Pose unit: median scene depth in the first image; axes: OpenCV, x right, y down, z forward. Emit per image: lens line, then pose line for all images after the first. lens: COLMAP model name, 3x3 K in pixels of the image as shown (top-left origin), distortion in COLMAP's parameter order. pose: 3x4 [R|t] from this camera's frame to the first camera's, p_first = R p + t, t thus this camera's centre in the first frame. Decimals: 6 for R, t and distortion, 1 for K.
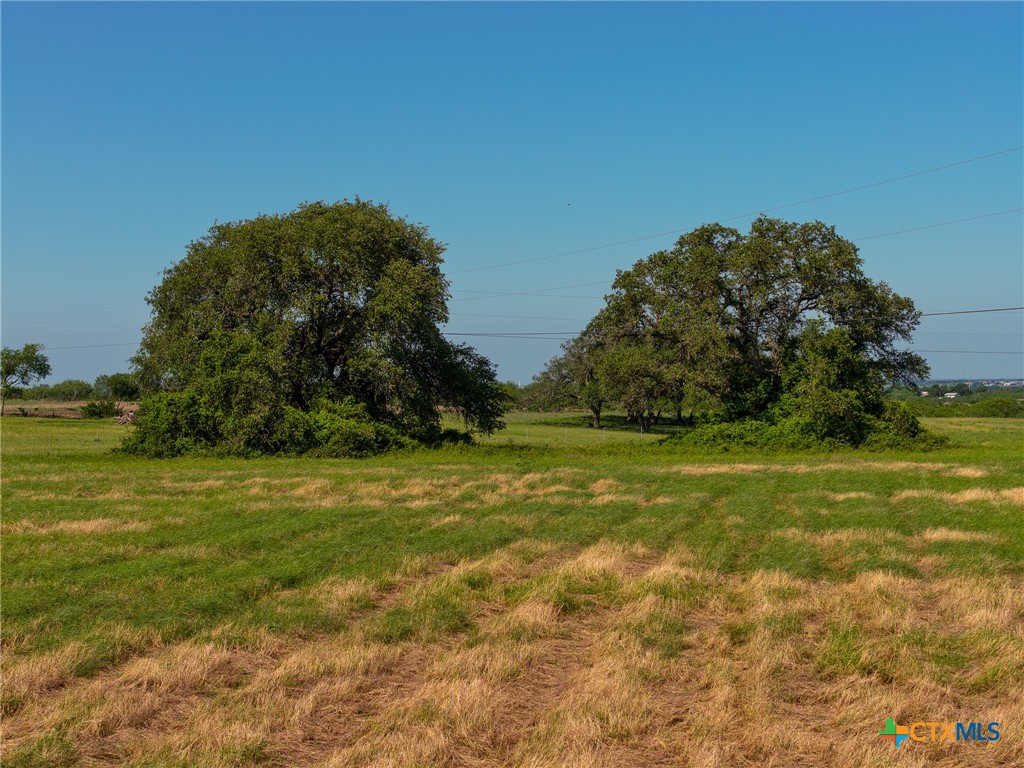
lens RADIAL K [[2090.4, 0, 512.2], [0, 2090.4, 384.2], [0, 0, 1]] dist [-0.173840, 0.000000]
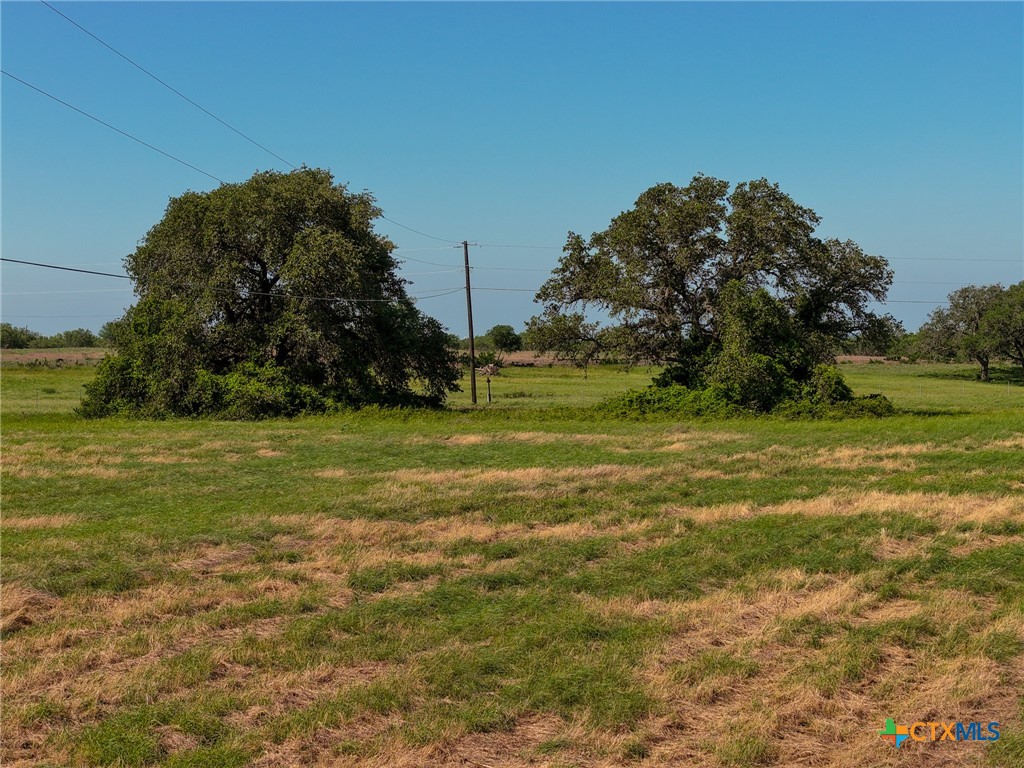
lens RADIAL K [[2090.4, 0, 512.2], [0, 2090.4, 386.1], [0, 0, 1]] dist [-0.173840, 0.000000]
pose [[0.964279, 0.006102, -0.264819, 0.293421], [0.000952, 0.999648, 0.026502, -0.008018], [0.264888, -0.025807, 0.963934, 0.036780]]
